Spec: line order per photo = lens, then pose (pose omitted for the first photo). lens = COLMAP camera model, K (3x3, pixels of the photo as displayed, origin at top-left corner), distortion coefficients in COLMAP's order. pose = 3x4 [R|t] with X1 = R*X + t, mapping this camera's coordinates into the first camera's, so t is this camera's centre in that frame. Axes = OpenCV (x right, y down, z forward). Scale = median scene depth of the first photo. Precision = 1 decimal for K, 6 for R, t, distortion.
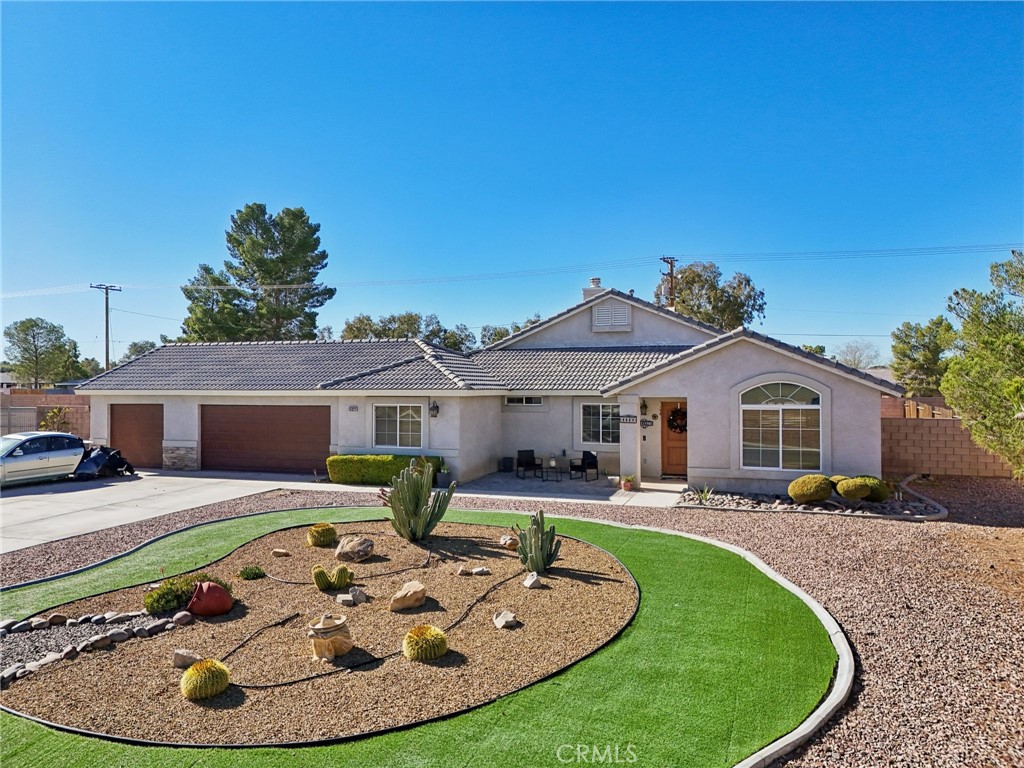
lens RADIAL K [[727.9, 0, 512.0], [0, 727.9, 384.0], [0, 0, 1]] dist [0.077870, -0.087953]
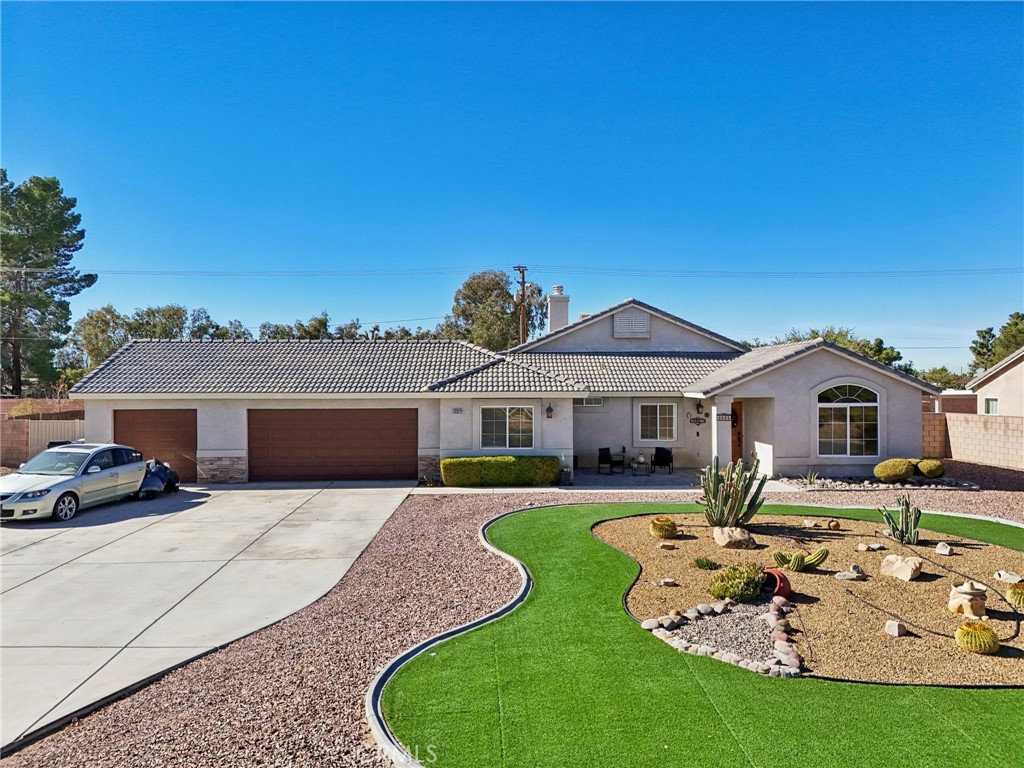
lens RADIAL K [[727.9, 0, 512.0], [0, 727.9, 384.0], [0, 0, 1]] dist [0.077870, -0.087953]
pose [[0.932349, 0.000355, 0.361559, -0.469071], [0.000221, 0.999999, -0.001551, -0.001177], [-0.361559, 0.001526, 0.932348, 0.049356]]
